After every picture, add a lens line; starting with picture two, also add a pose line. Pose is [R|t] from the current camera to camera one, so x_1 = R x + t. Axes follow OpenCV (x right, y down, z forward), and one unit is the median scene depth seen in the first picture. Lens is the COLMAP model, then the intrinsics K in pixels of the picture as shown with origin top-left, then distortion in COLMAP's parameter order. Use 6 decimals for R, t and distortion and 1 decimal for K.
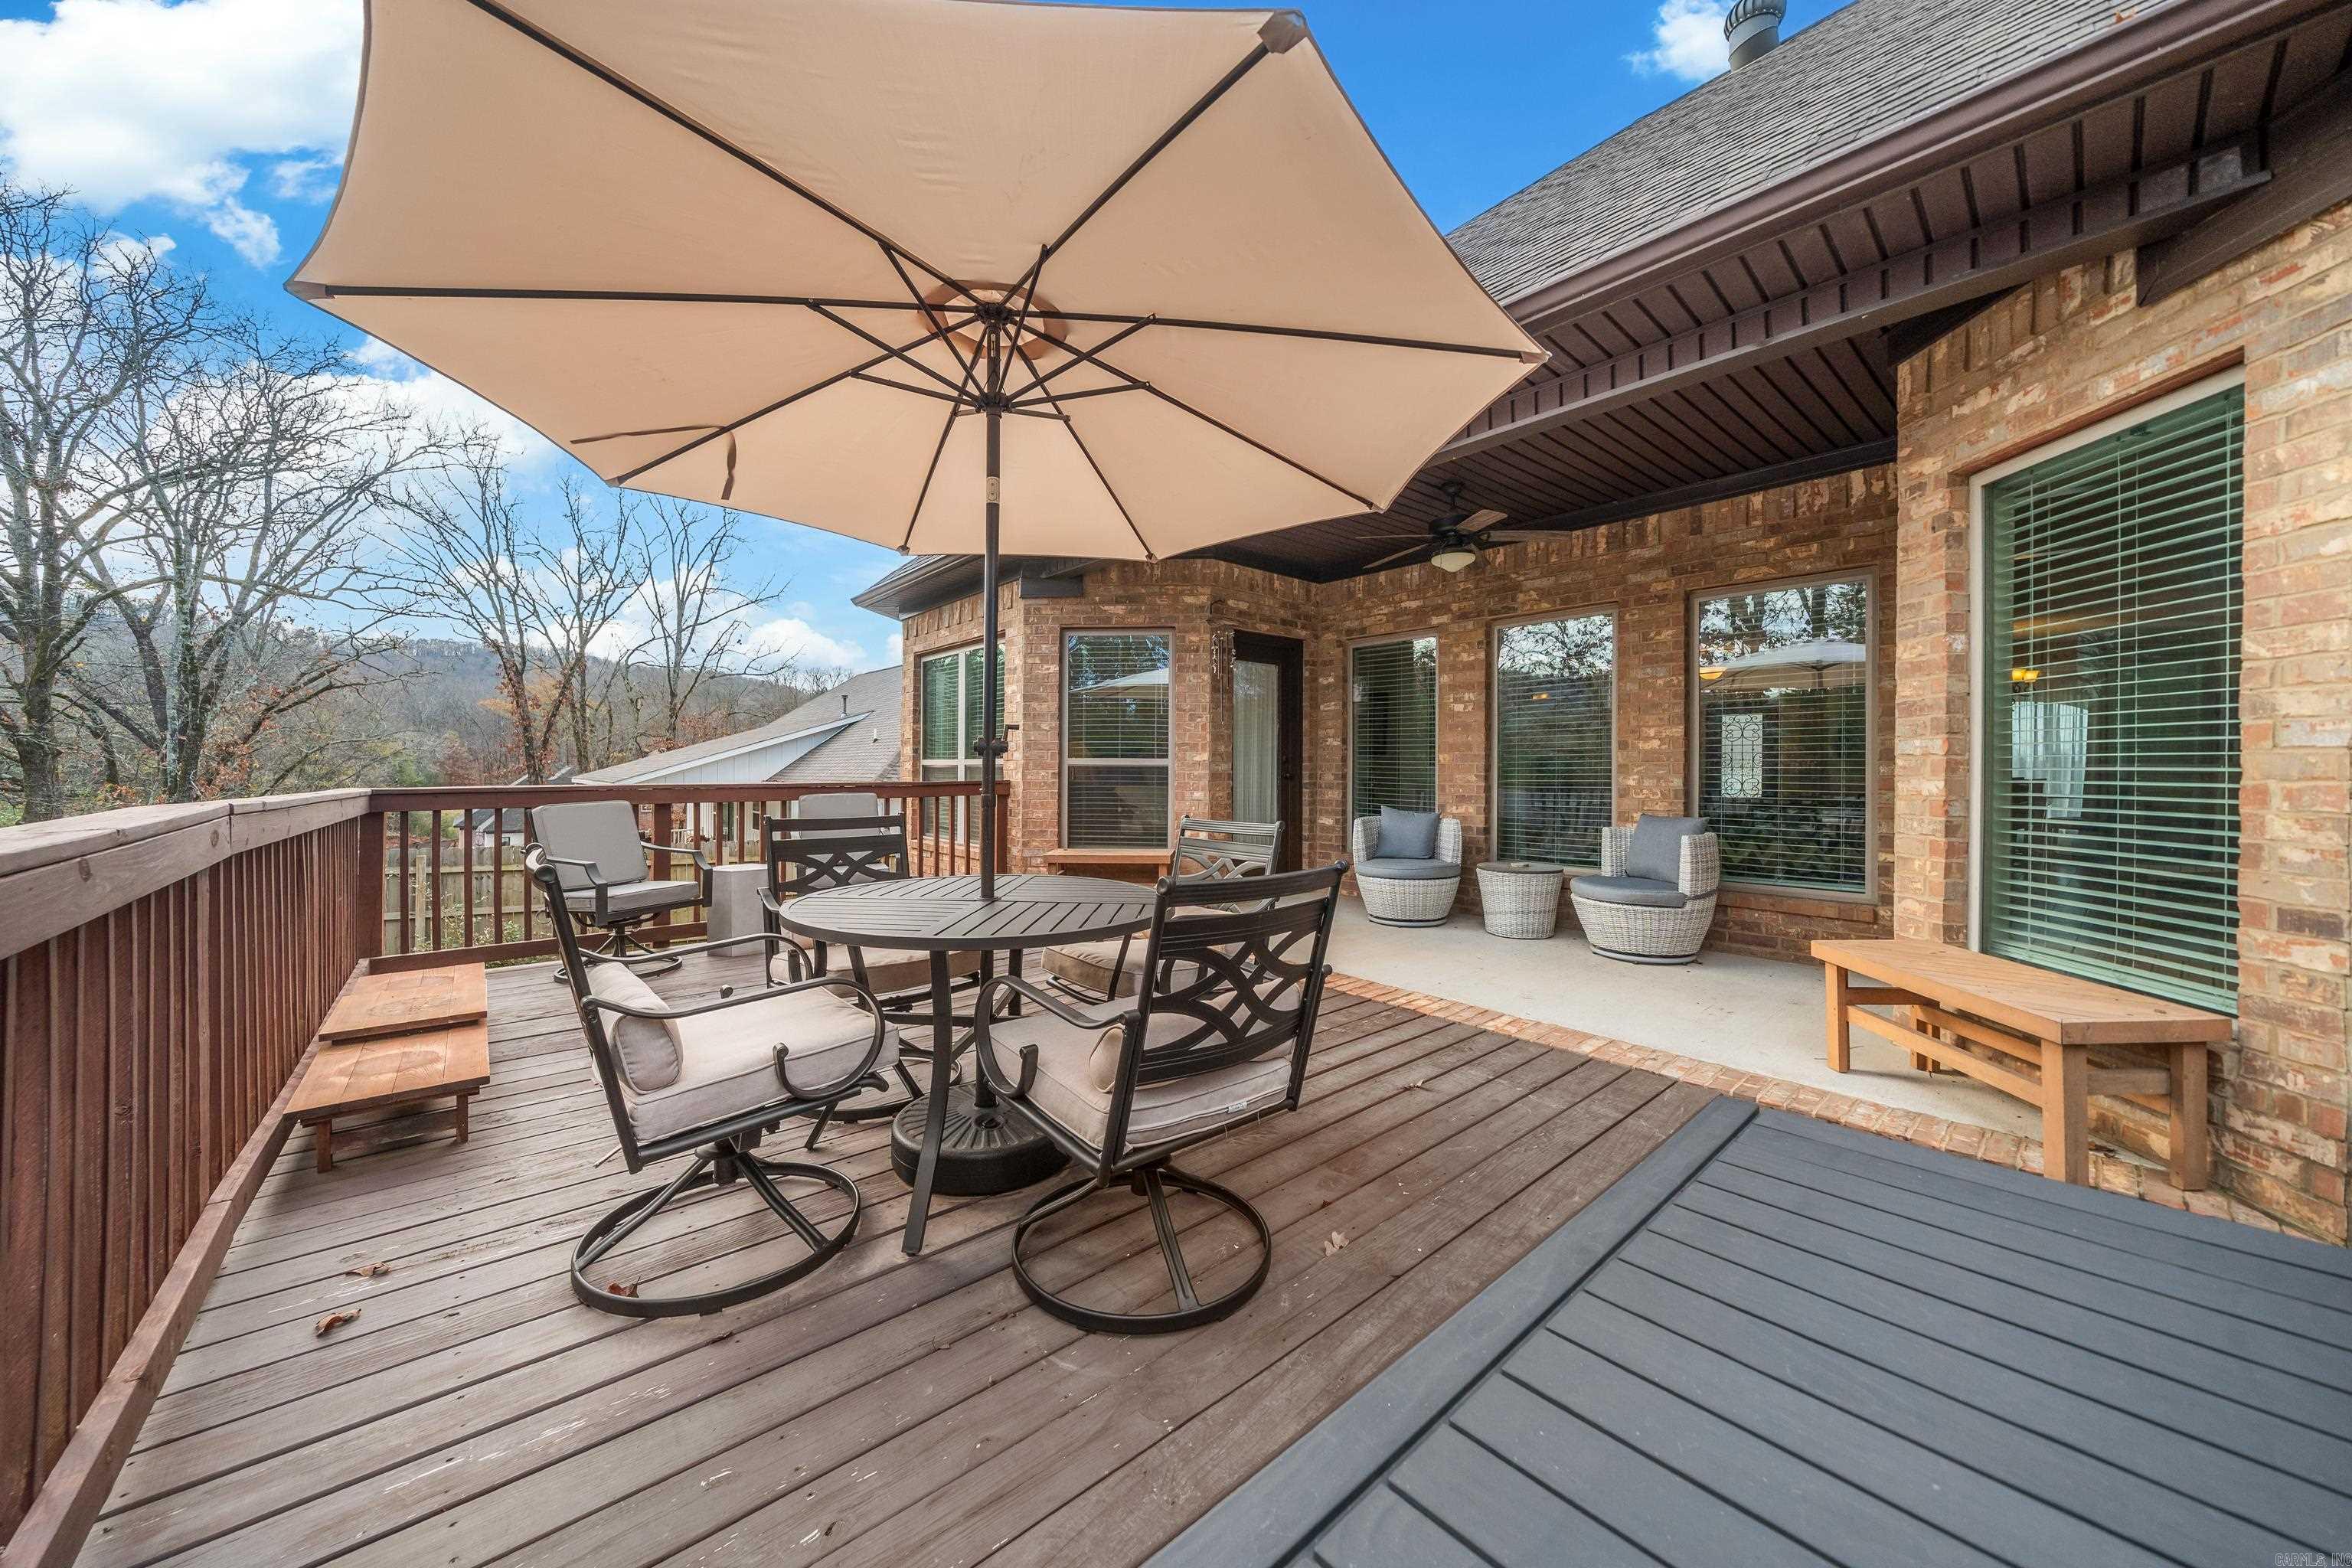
lens RADIAL K [[810.7, 0, 1163.0], [0, 810.7, 768.9], [0, 0, 1]] dist [-0.006287, 0.000243]
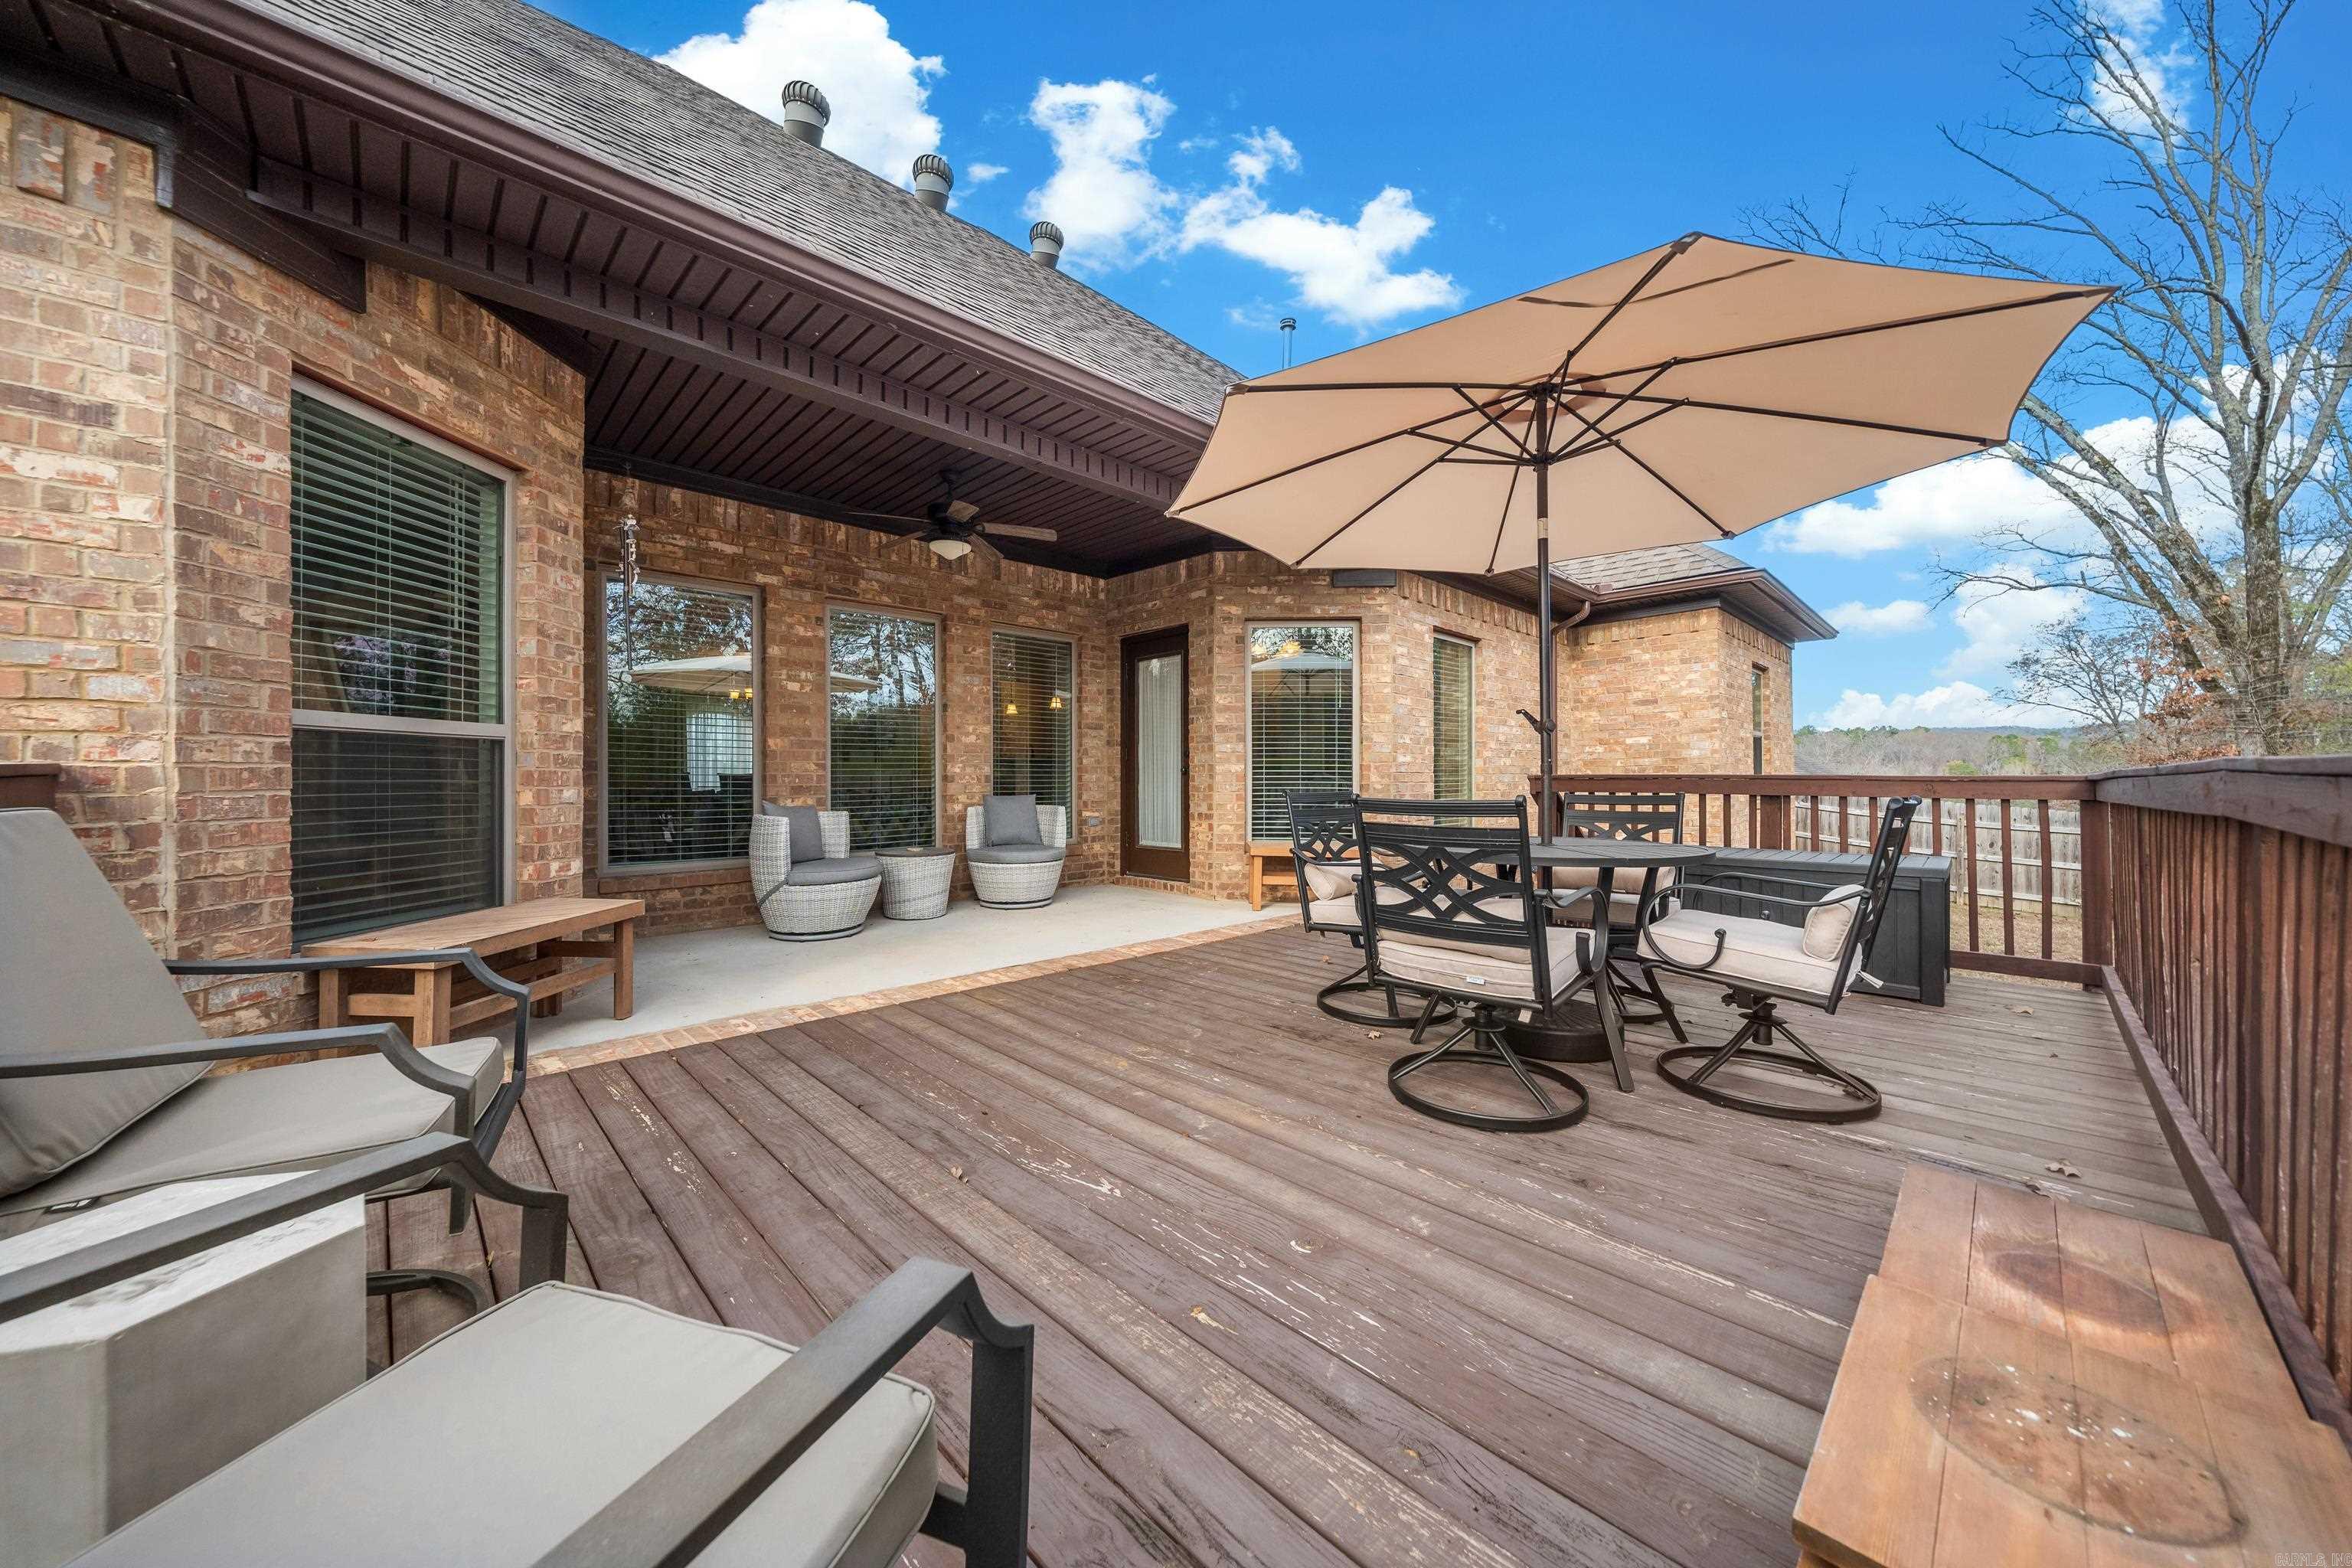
lens RADIAL K [[810.7, 0, 1195.1], [0, 810.7, 778.5], [0, 0, 1]] dist [-0.006287, 0.000243]
pose [[-0.072503, -0.008456, 0.997332, -0.549905], [-0.003079, 0.999961, 0.008255, 0.016134], [-0.997363, -0.002472, -0.072526, 0.630532]]
